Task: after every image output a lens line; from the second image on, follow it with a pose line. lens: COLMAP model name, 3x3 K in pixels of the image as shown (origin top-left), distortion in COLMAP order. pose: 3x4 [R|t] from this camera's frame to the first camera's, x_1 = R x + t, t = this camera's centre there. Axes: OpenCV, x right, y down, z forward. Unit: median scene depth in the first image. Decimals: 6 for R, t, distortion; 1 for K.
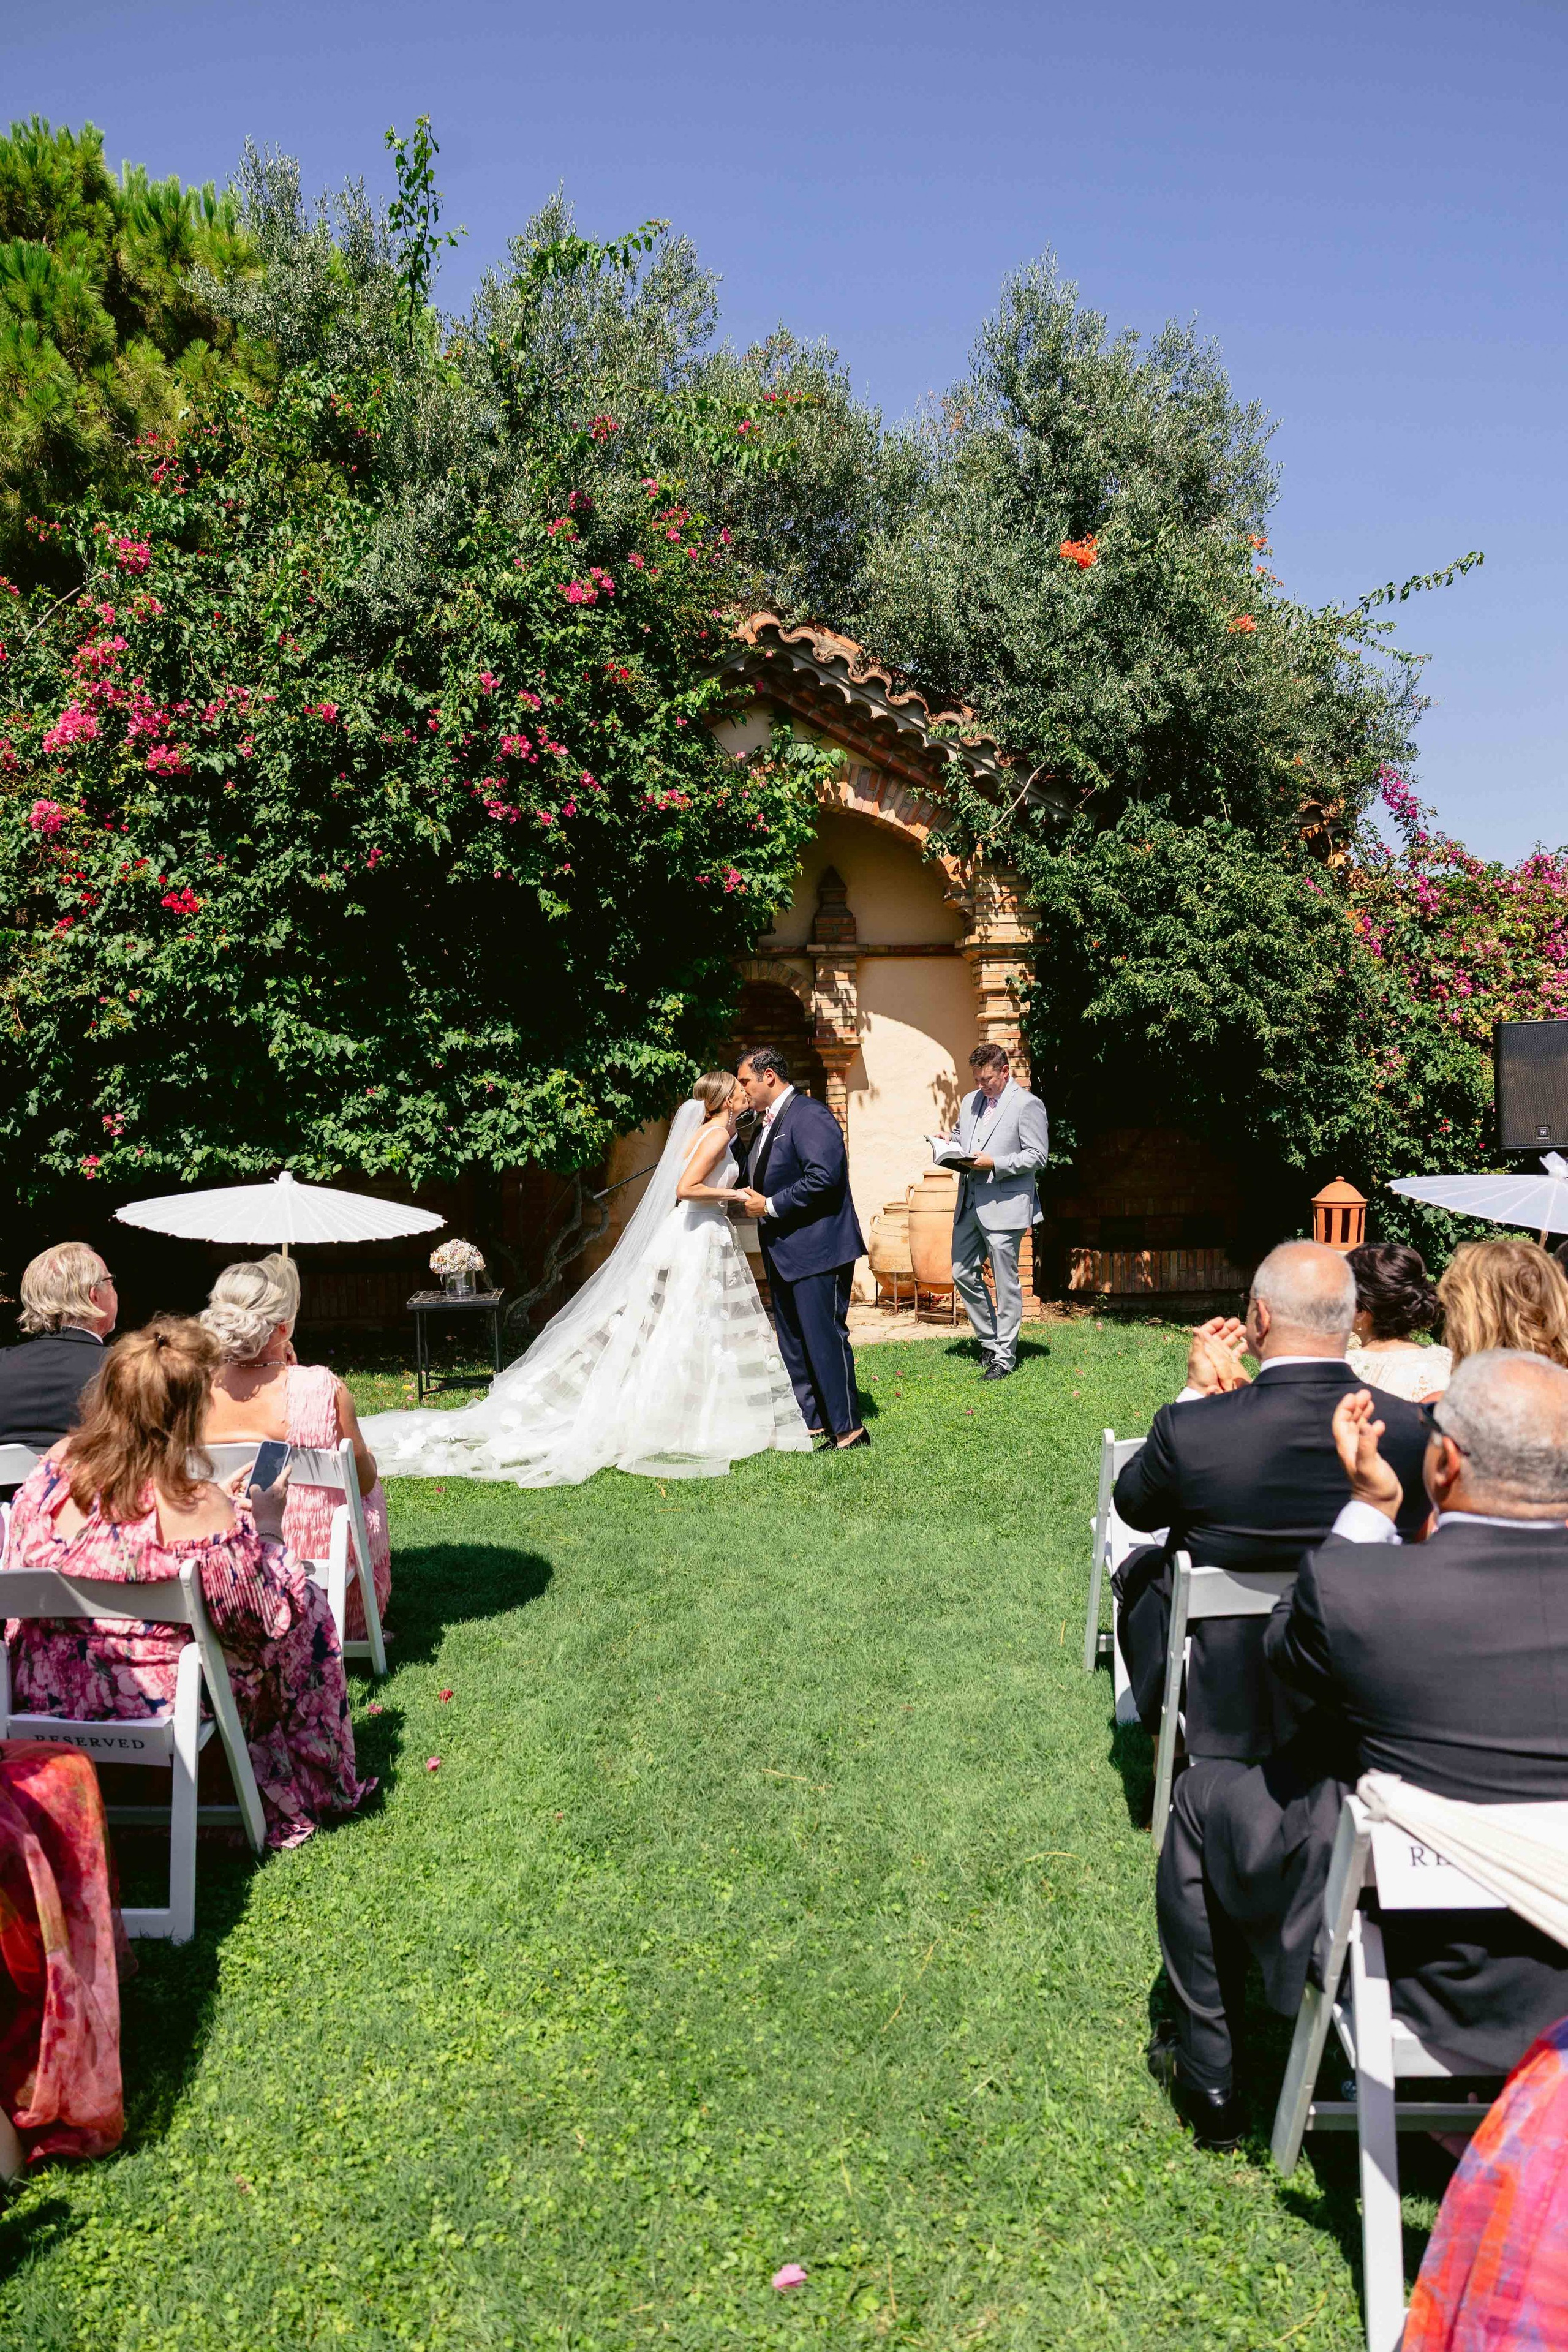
lens RADIAL K [[1574.4, 0, 794.3], [0, 1574.4, 1210.3], [0, 0, 1]] dist [0.028061, 0.017789]
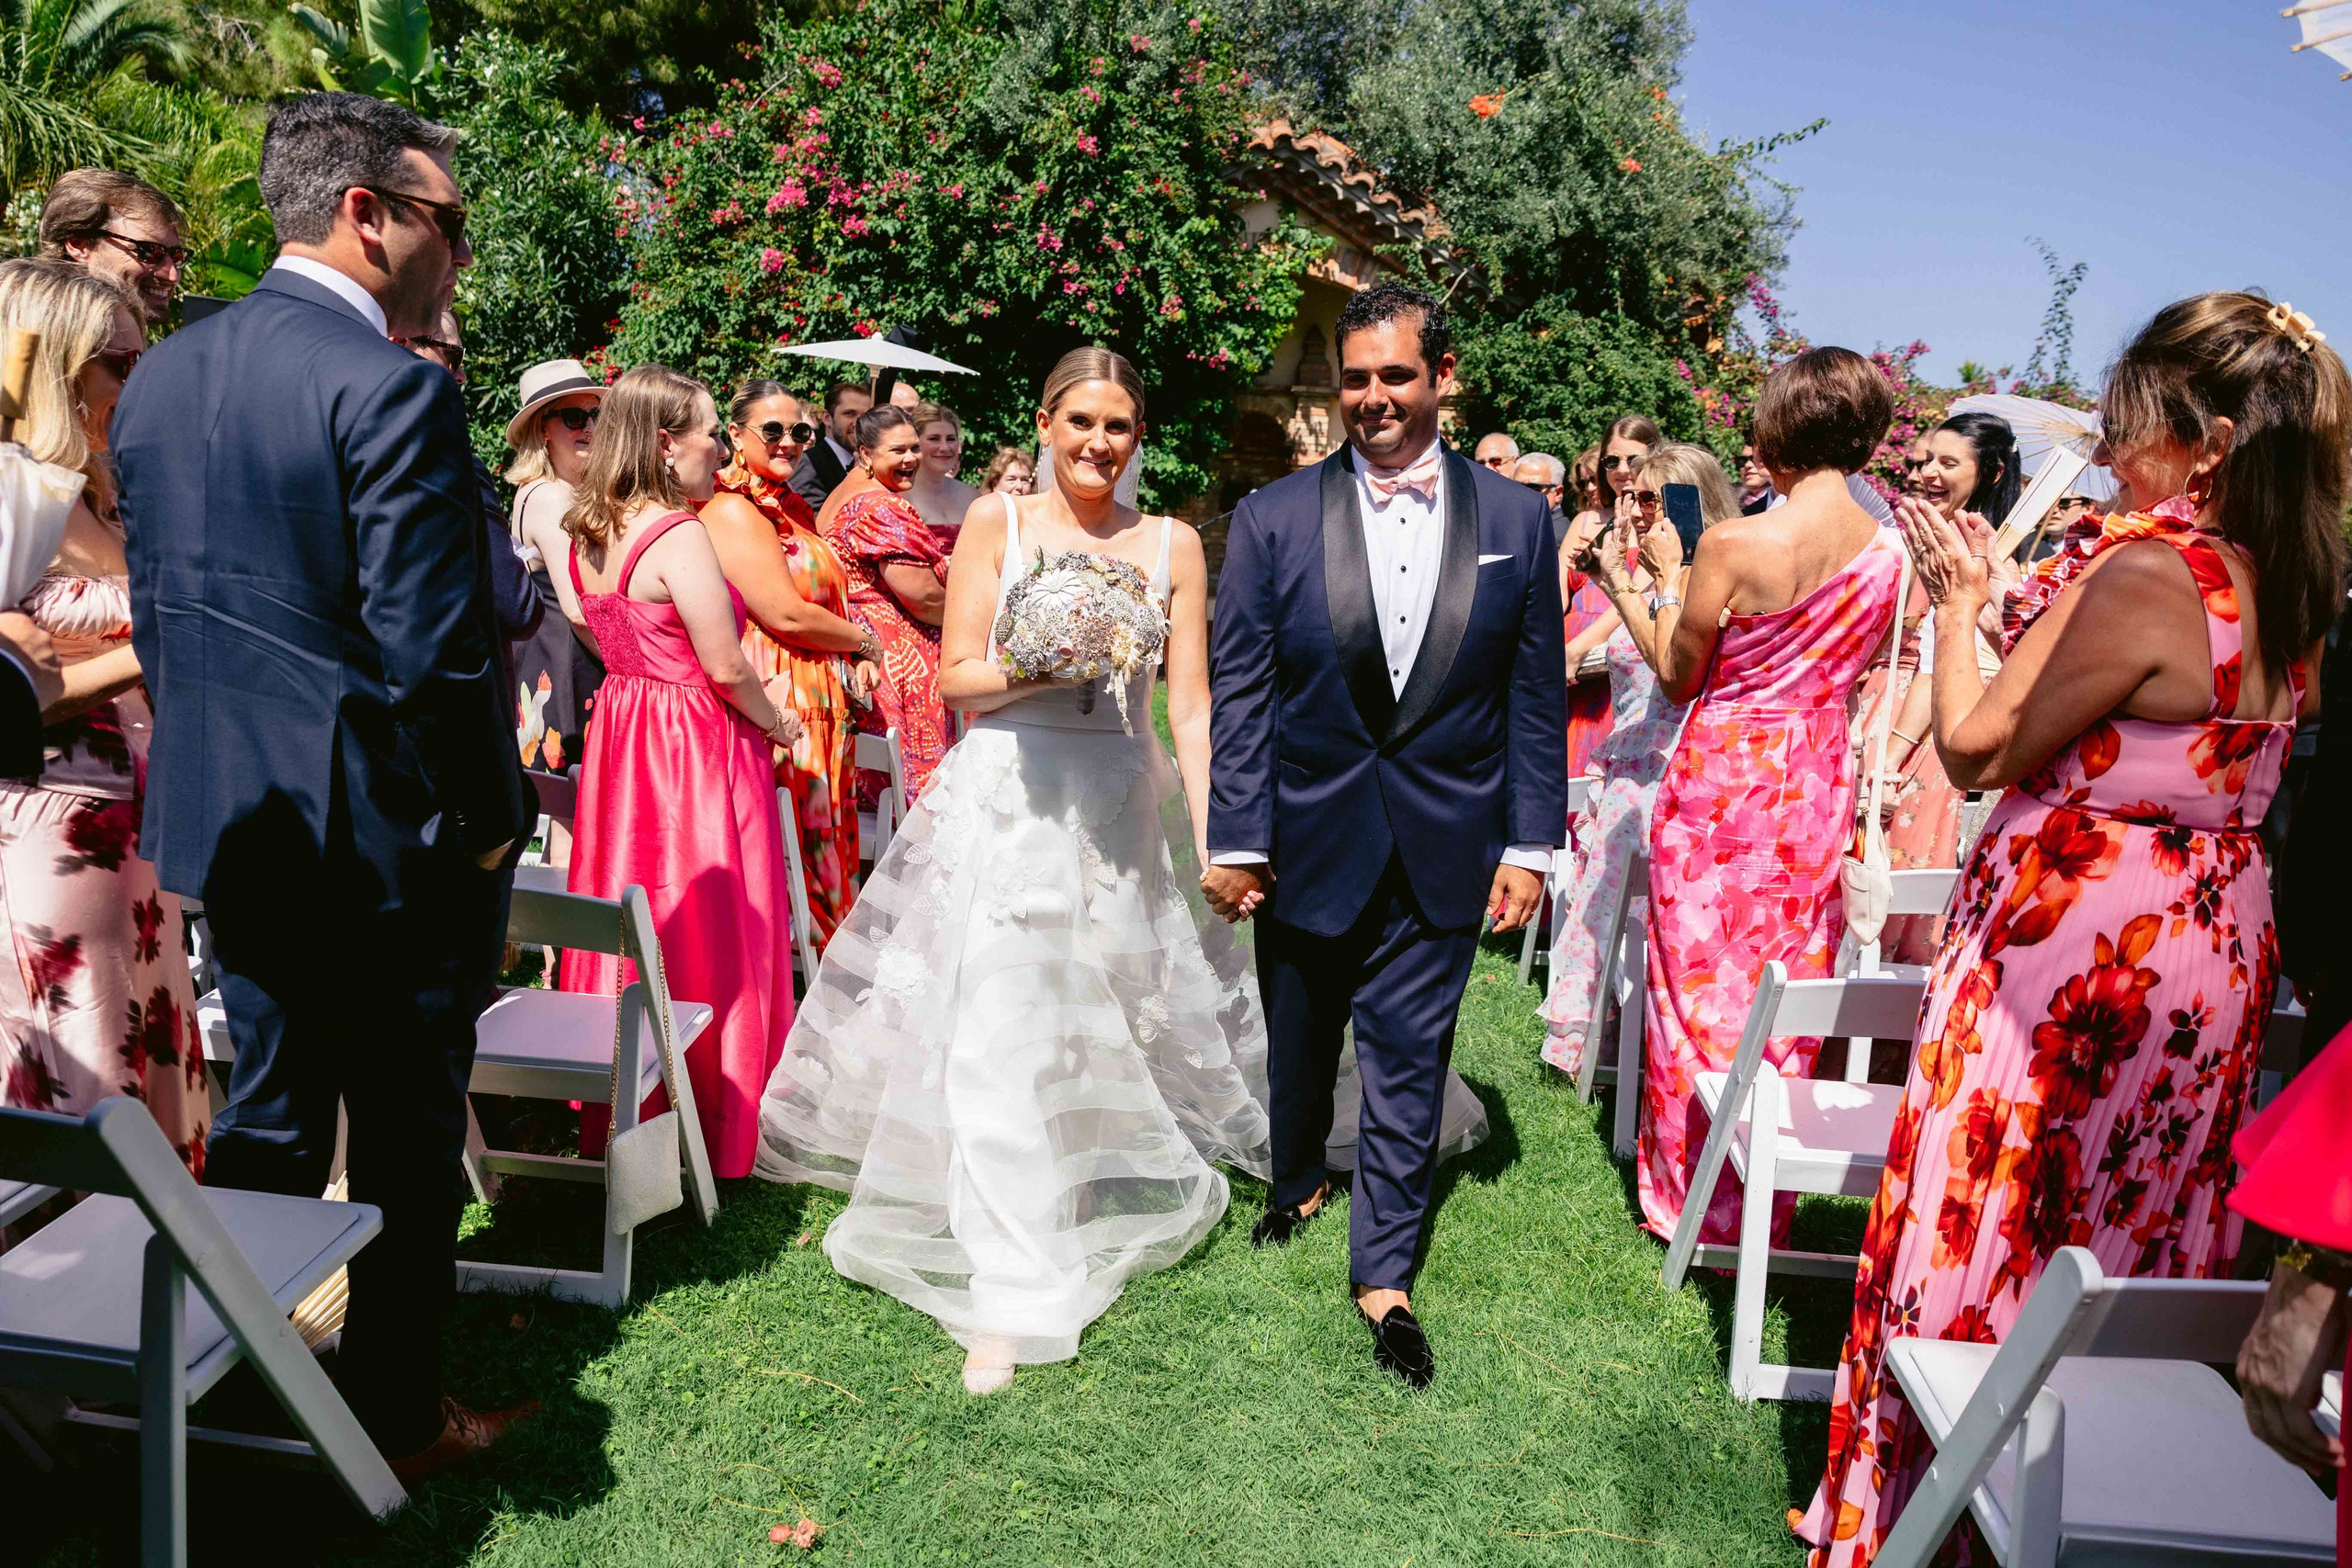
lens RADIAL K [[1574.2, 0, 1197.1], [0, 1574.2, 787.5], [0, 0, 1]] dist [0.028061, 0.017789]
pose [[0.996598, 0.076803, -0.029899, -0.006769], [-0.073827, 0.993167, 0.090380, 0.055962], [0.036636, -0.087865, 0.995458, -0.374260]]
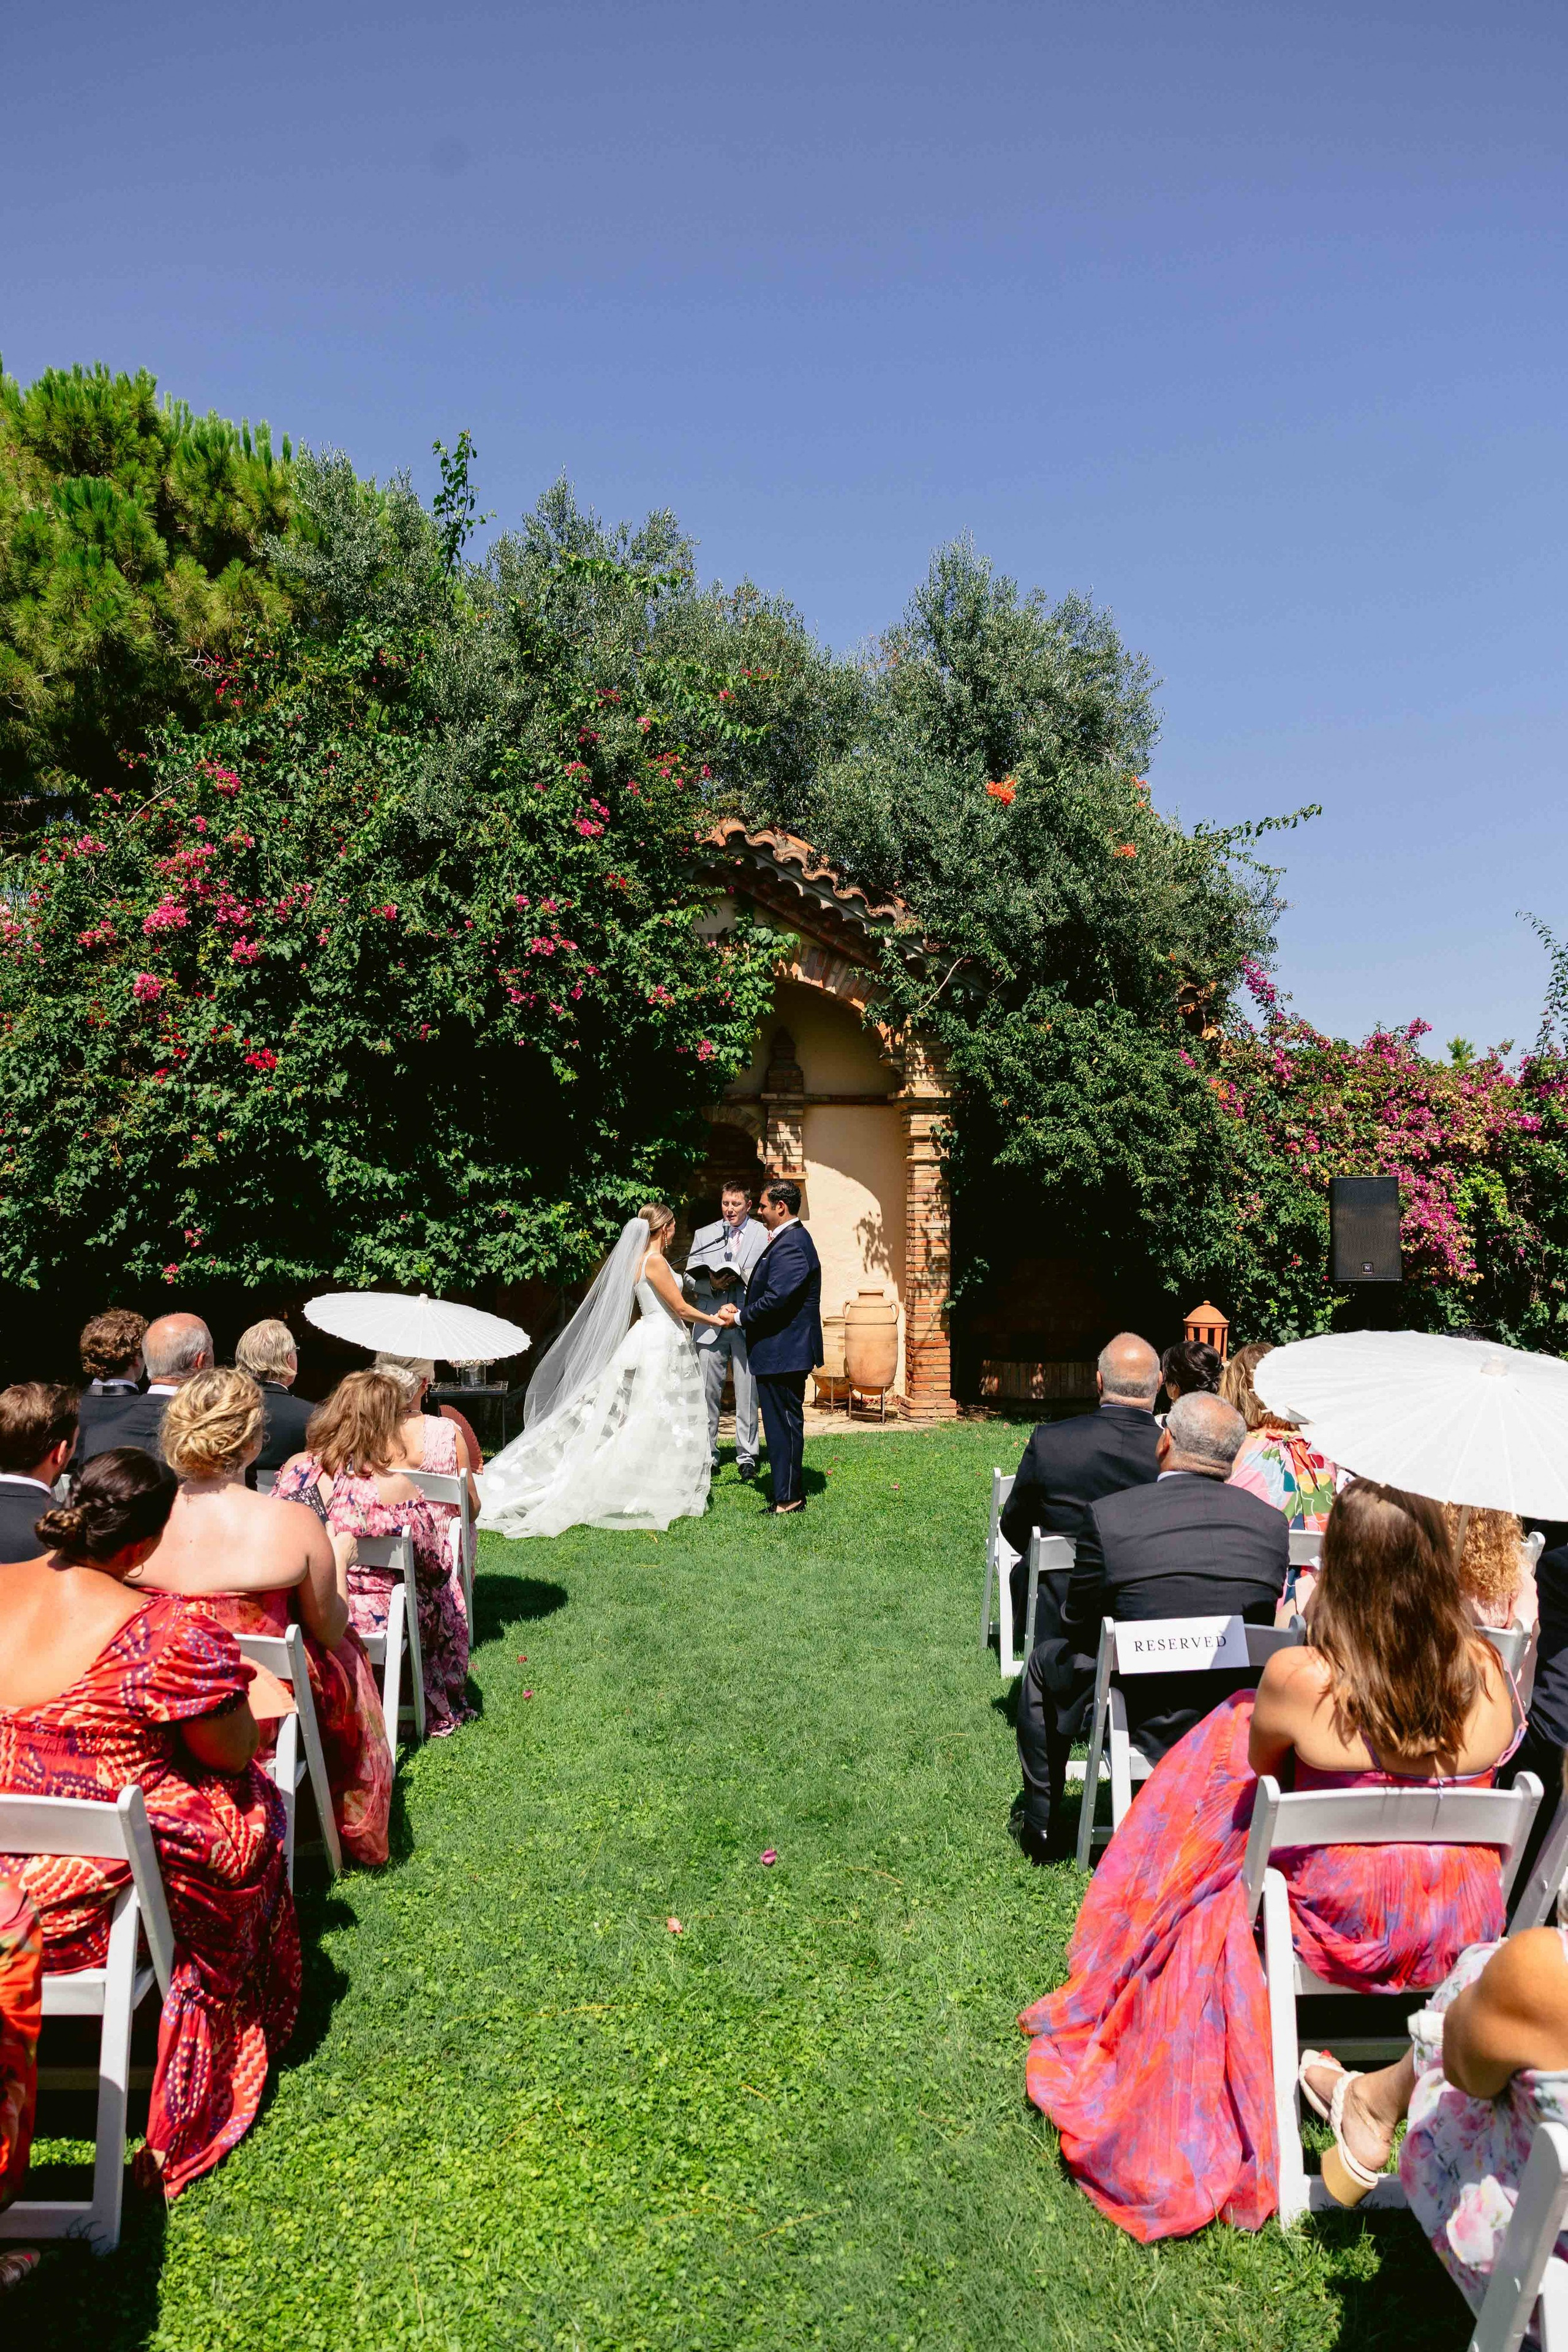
lens RADIAL K [[1574.4, 0, 784.2], [0, 1574.4, 1219.6], [0, 0, 1]] dist [0.028061, 0.017789]
pose [[0.998953, 0.020324, 0.040997, -0.023874], [-0.017418, 0.997392, -0.070046, 0.006264], [-0.042314, 0.069258, 0.996701, -0.180417]]
